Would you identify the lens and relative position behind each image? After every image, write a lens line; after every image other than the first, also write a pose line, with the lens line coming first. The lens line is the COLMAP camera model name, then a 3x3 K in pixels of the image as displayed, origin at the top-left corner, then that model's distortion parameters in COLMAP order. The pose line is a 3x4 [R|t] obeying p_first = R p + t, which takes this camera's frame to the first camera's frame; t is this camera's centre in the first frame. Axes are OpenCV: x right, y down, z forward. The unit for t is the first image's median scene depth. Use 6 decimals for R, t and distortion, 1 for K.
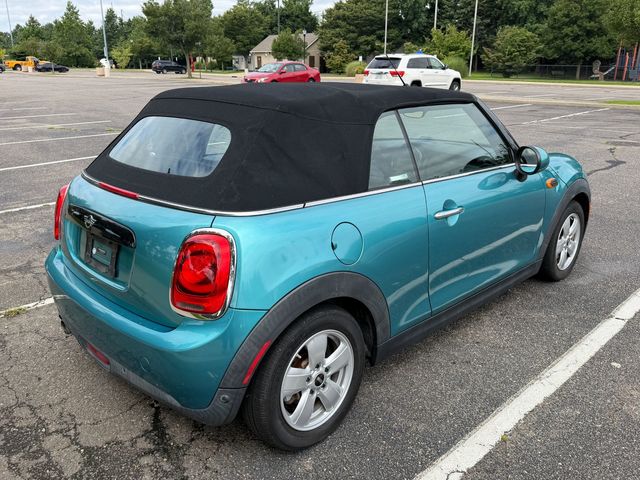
lens RADIAL K [[524.1, 0, 322.5], [0, 524.1, 242.6], [0, 0, 1]] dist [0.014651, -0.030769]
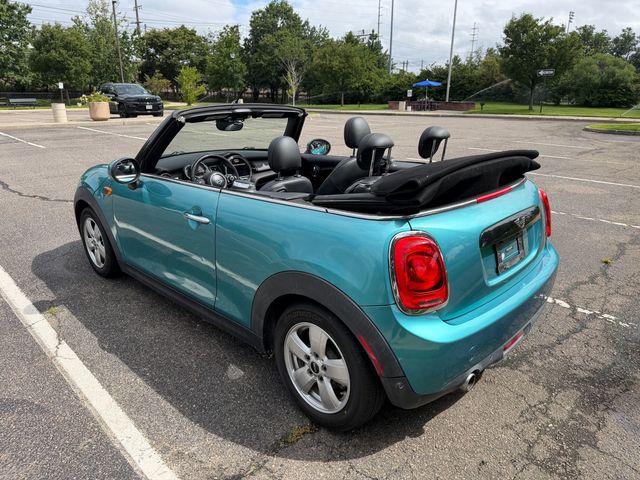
lens RADIAL K [[450.1, 0, 320.1], [0, 450.1, 240.5], [0, 0, 1]] dist [0.006100, -0.017741]
pose [[-0.014614, -0.306073, 0.951896, -0.953656], [0.310546, 0.903530, 0.295289, -0.292955], [-0.950446, 0.299923, 0.081845, 0.939963]]
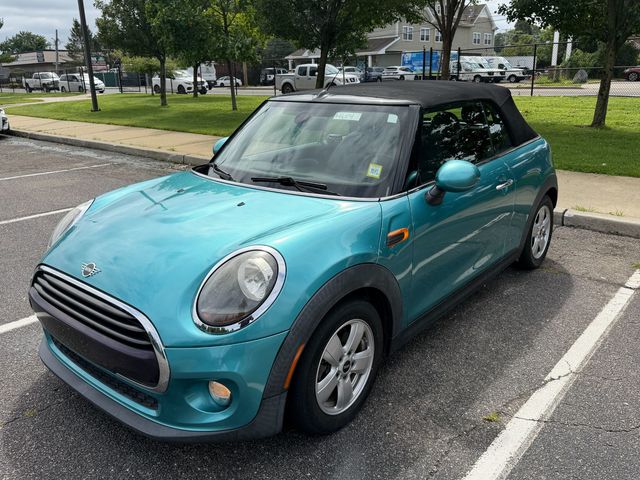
lens RADIAL K [[524.1, 0, 318.0], [0, 524.1, 239.4], [0, 0, 1]] dist [0.014651, -0.030769]
pose [[-0.995810, 0.043428, -0.080473, 0.273304], [-0.011296, 0.814872, 0.579531, -0.686437], [0.090743, 0.578012, -0.810967, 2.088088]]
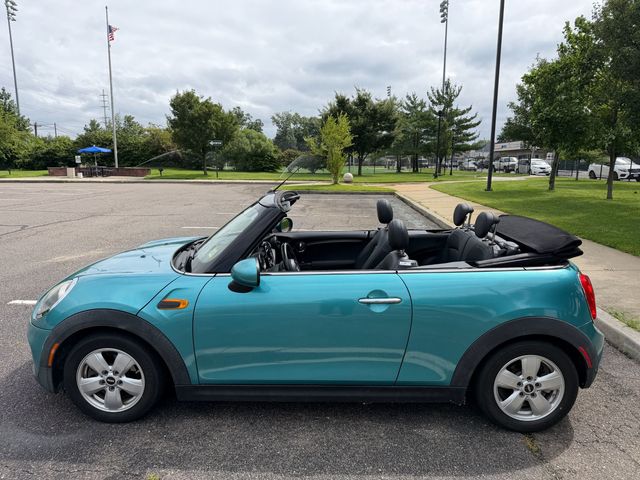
lens RADIAL K [[450.1, 0, 319.8], [0, 450.1, 241.6], [0, 0, 1]] dist [0.006100, -0.017741]
pose [[-0.692894, -0.132086, 0.708838, -0.691020], [0.217287, 0.899127, 0.379943, -0.611444], [-0.687521, 0.417282, -0.594299, 1.732030]]
